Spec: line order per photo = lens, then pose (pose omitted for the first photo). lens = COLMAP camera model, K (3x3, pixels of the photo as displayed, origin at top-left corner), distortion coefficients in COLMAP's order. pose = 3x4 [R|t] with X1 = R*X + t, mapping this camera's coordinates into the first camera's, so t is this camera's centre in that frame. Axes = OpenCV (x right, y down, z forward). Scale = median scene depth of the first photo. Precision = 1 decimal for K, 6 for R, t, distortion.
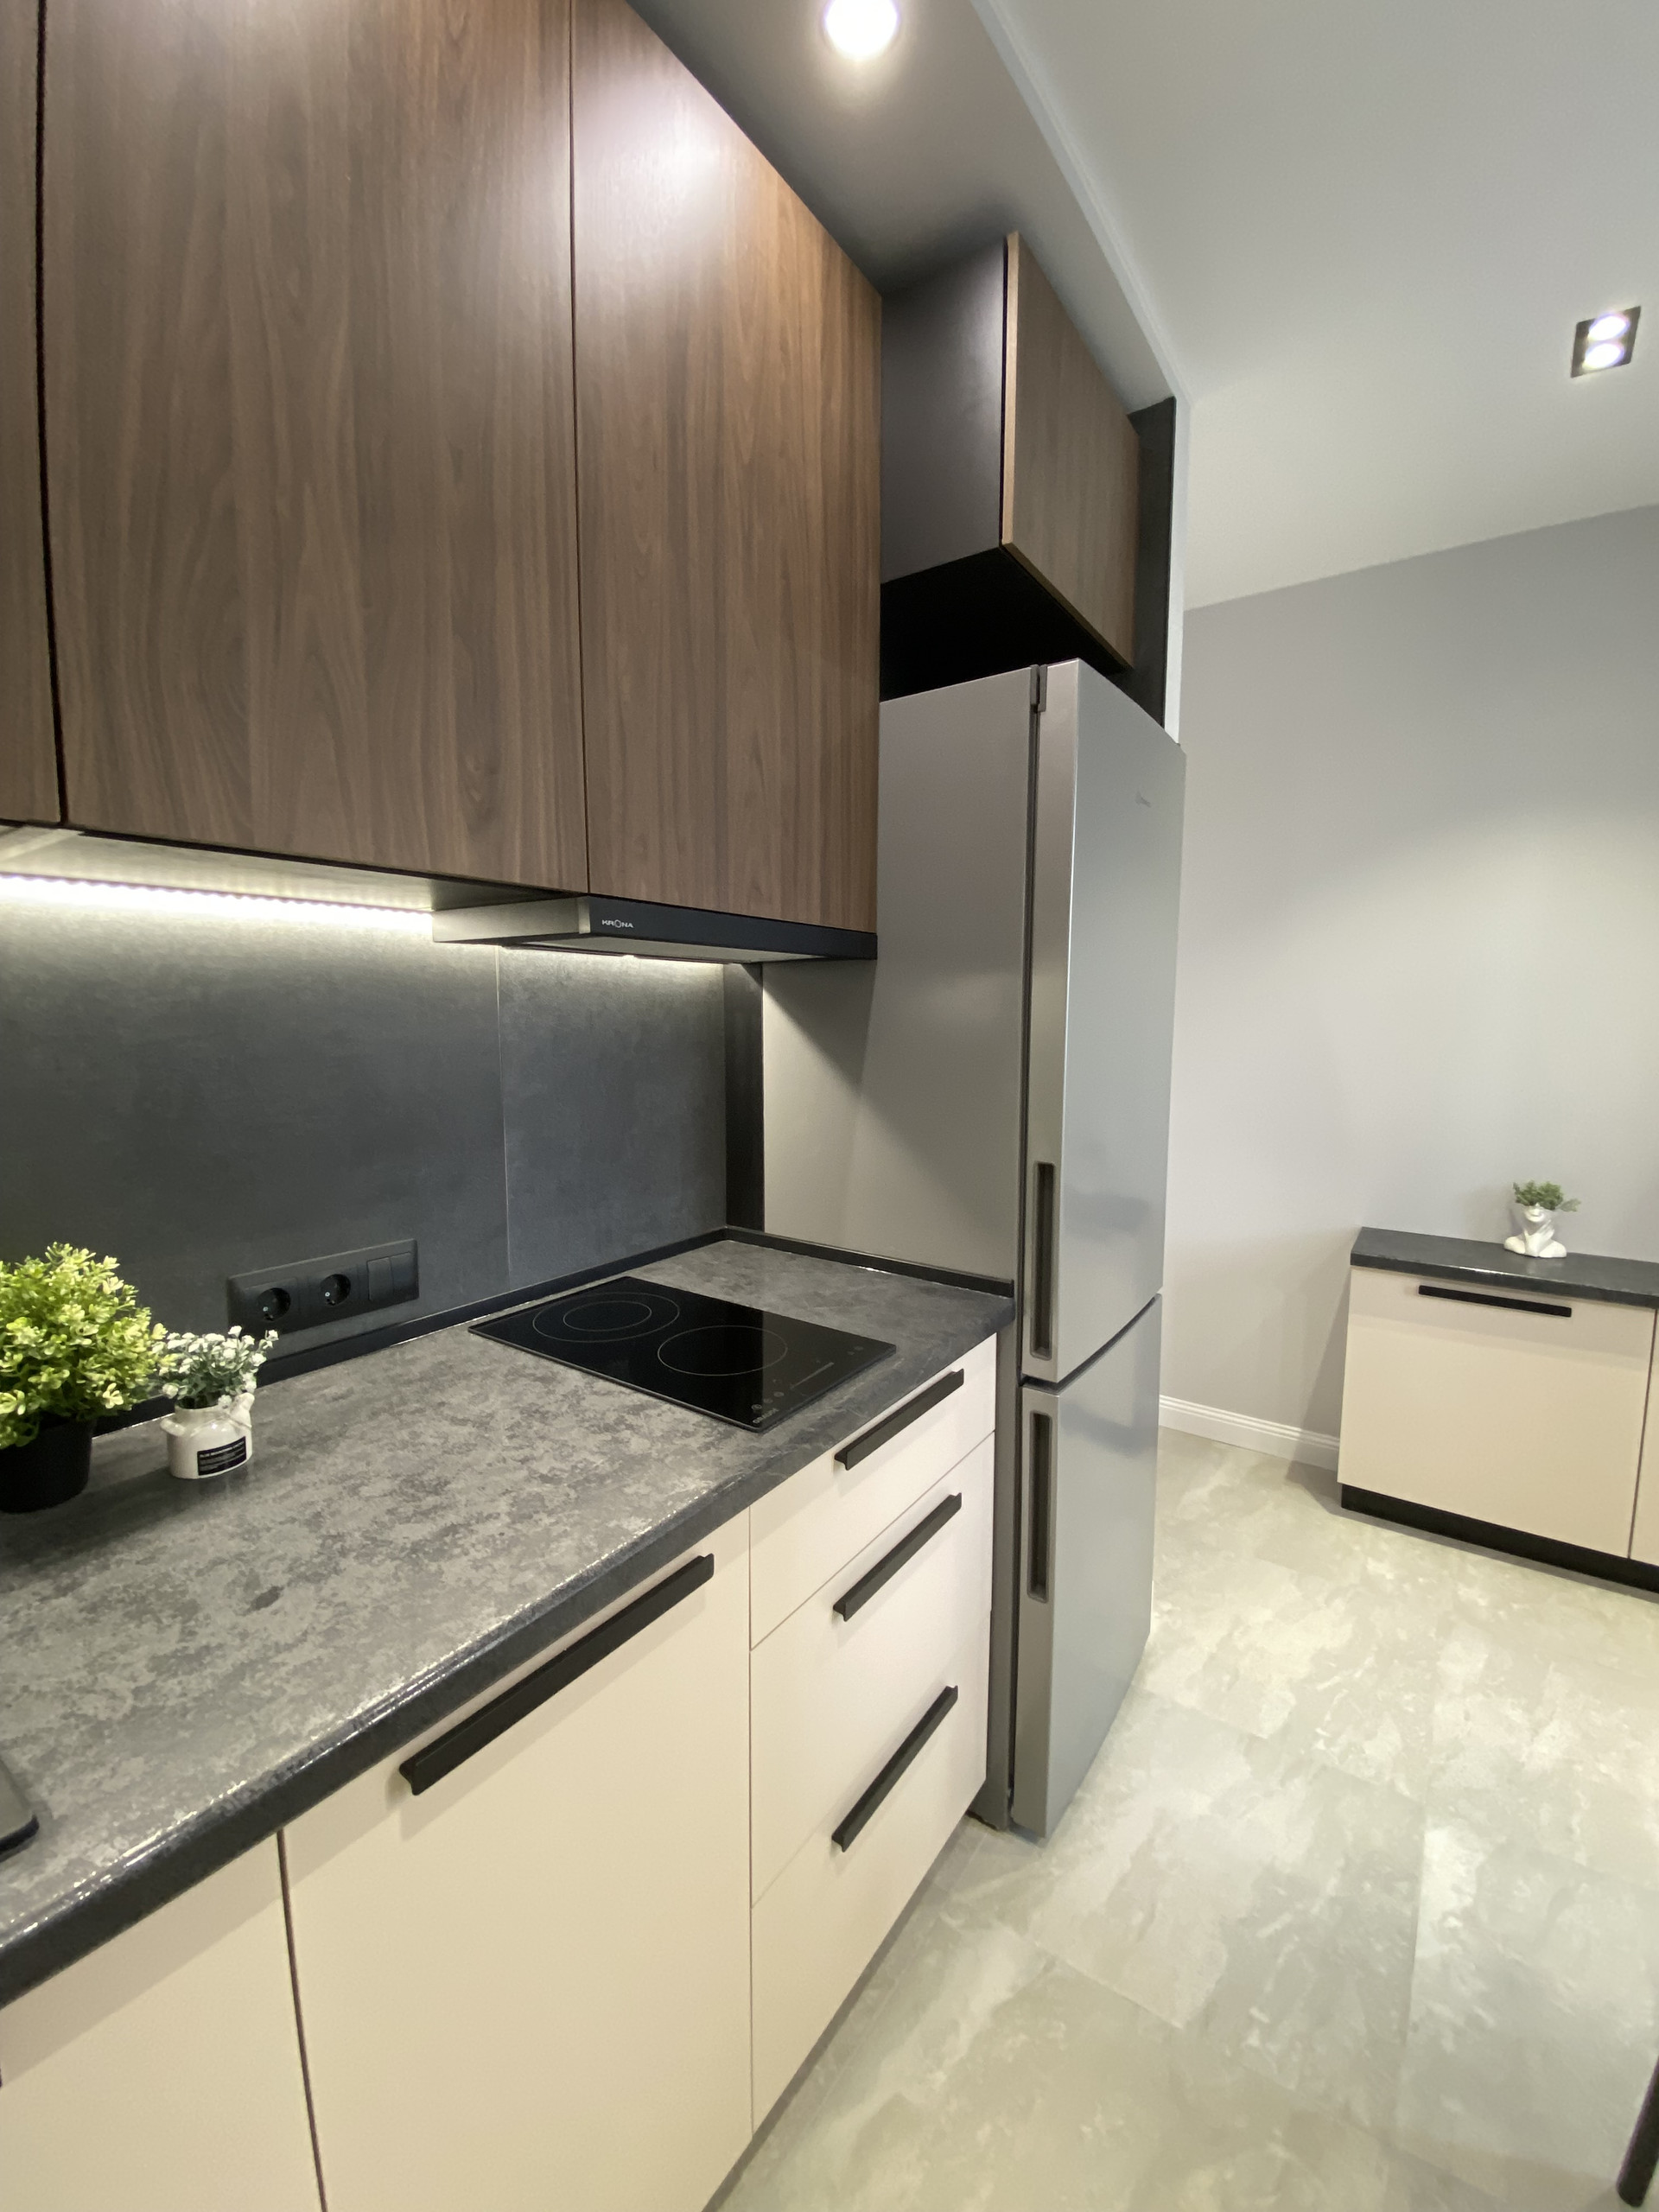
lens RADIAL K [[898.4, 0, 833.5], [0, 898.4, 1098.7], [0, 0, 1]] dist [0.002678, -0.013894]
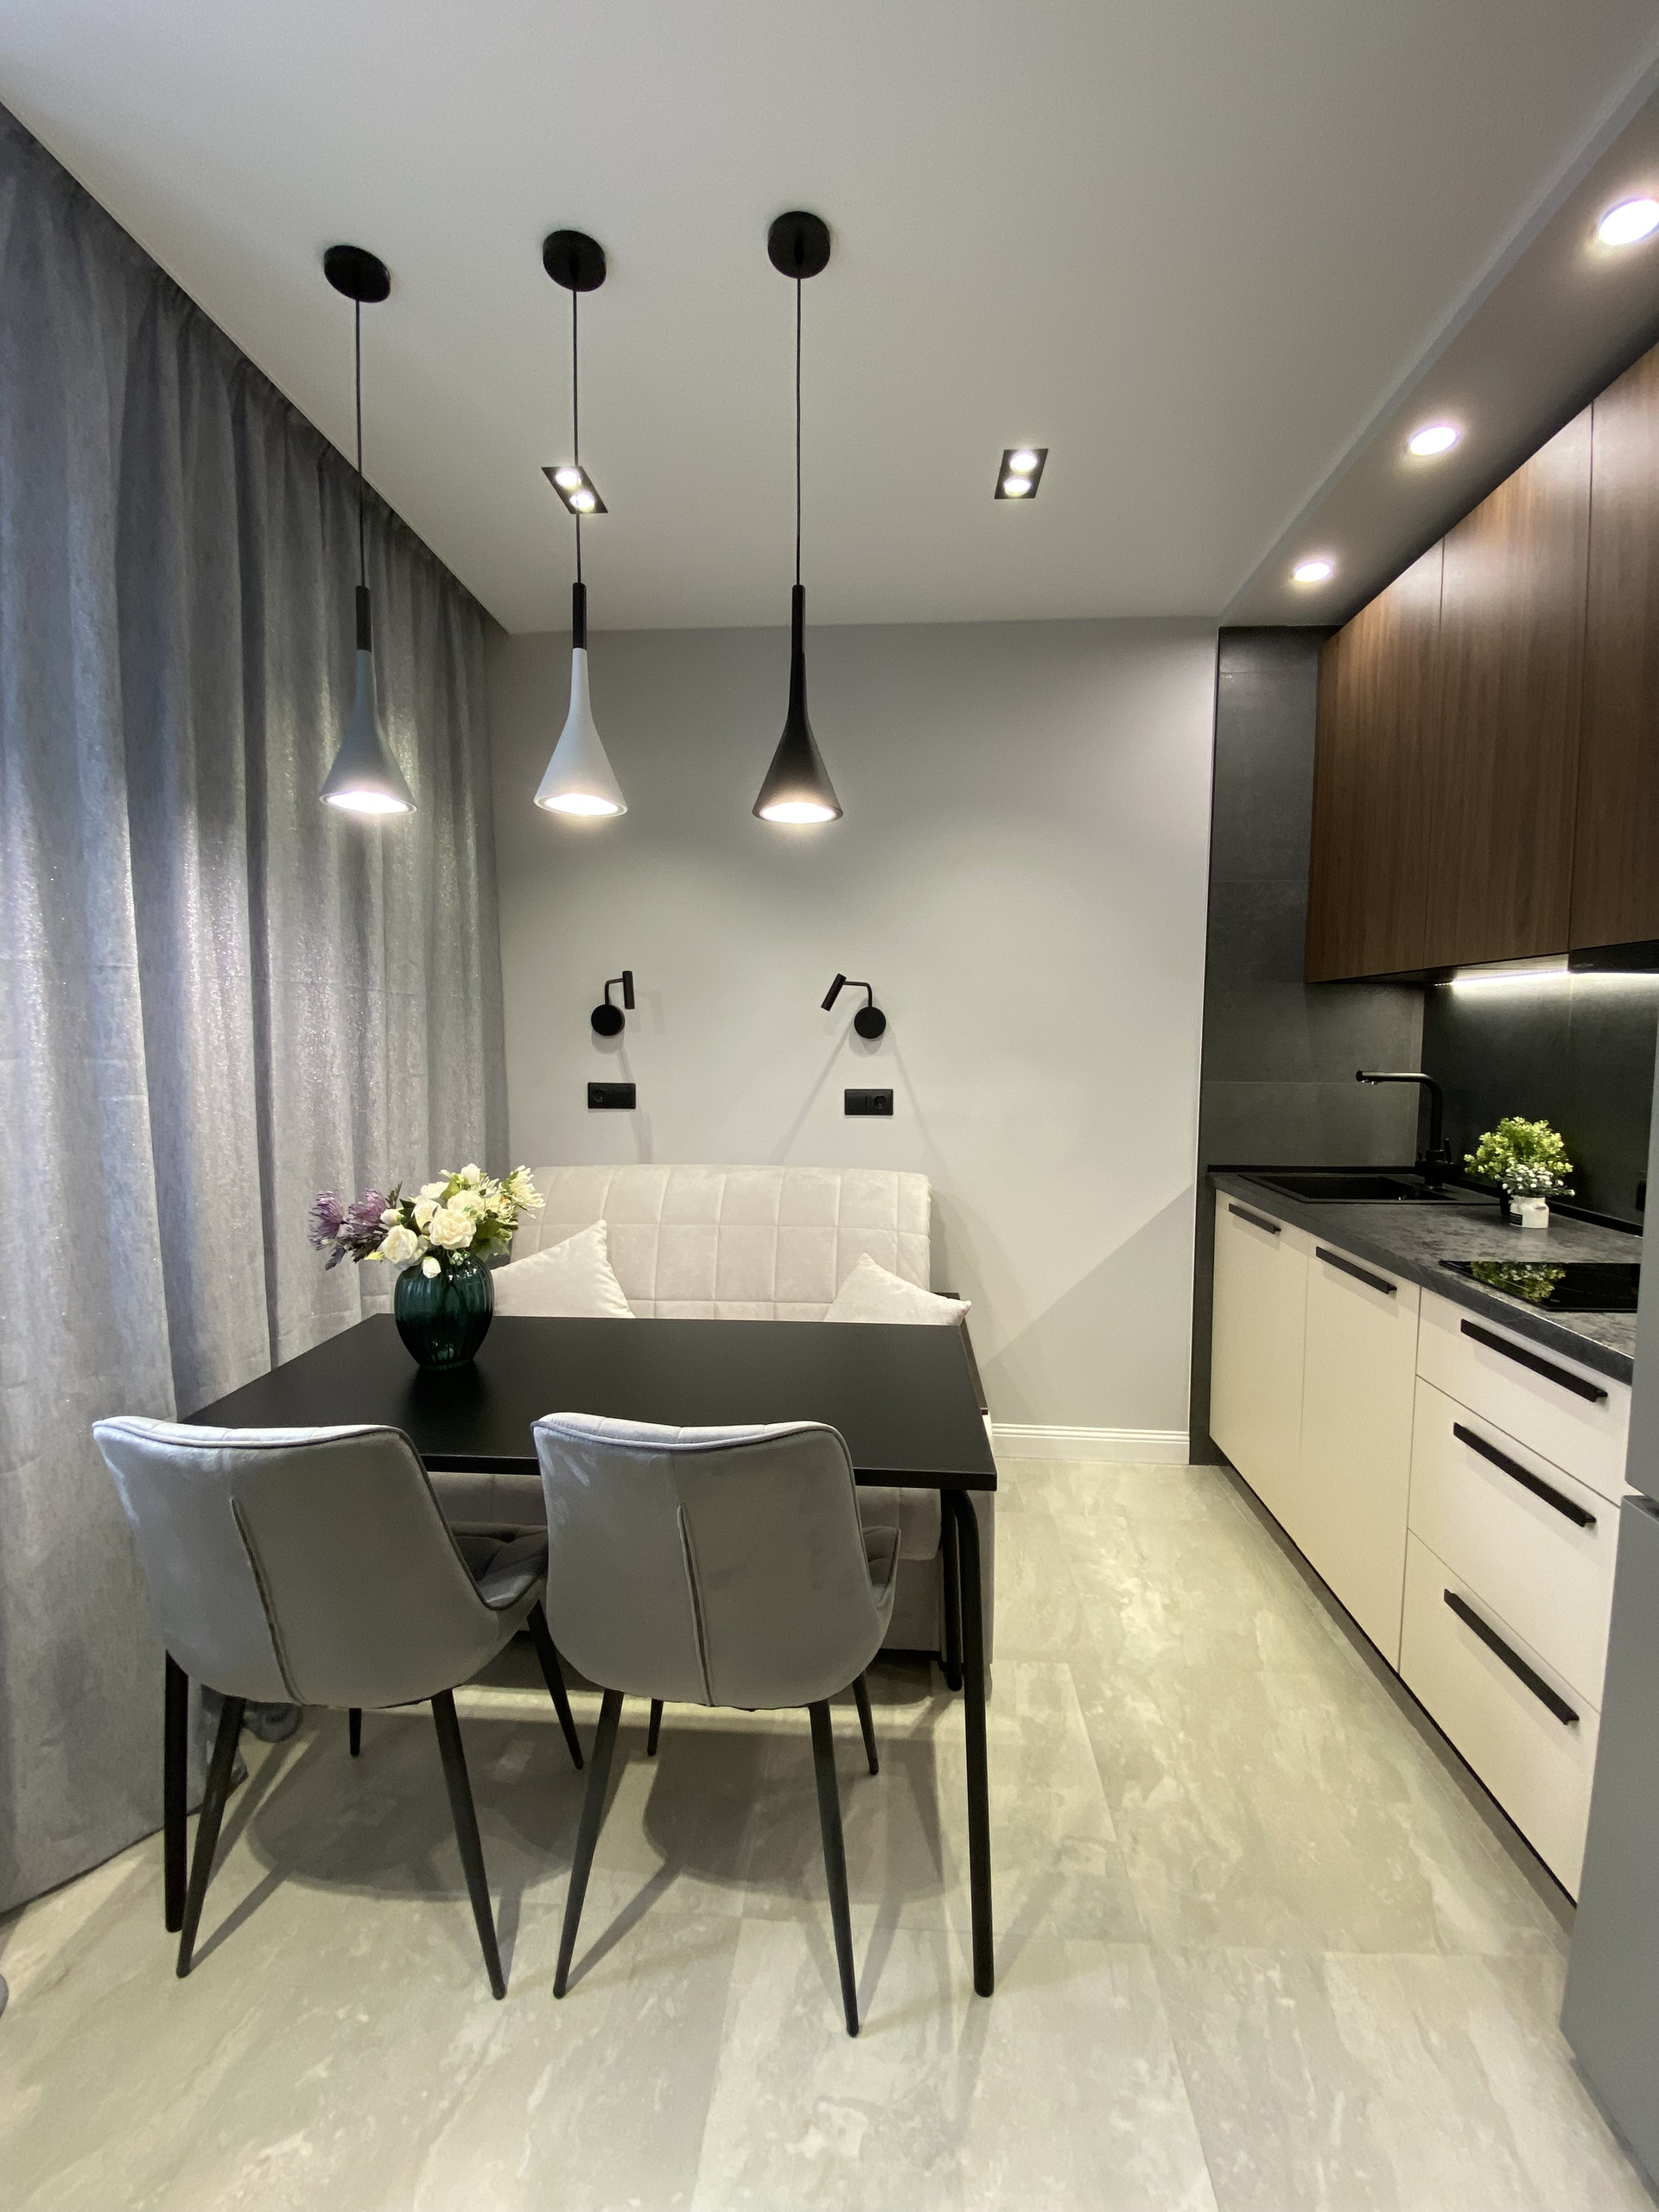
lens RADIAL K [[904.6, 0, 826.8], [0, 904.6, 1092.3], [0, 0, 1]] dist [0.015420, -0.017705]
pose [[-0.856514, 0.028977, -0.515310, 1.428680], [-0.059949, 0.986079, 0.155093, -0.124964], [0.512630, 0.163732, -0.842854, 1.414378]]
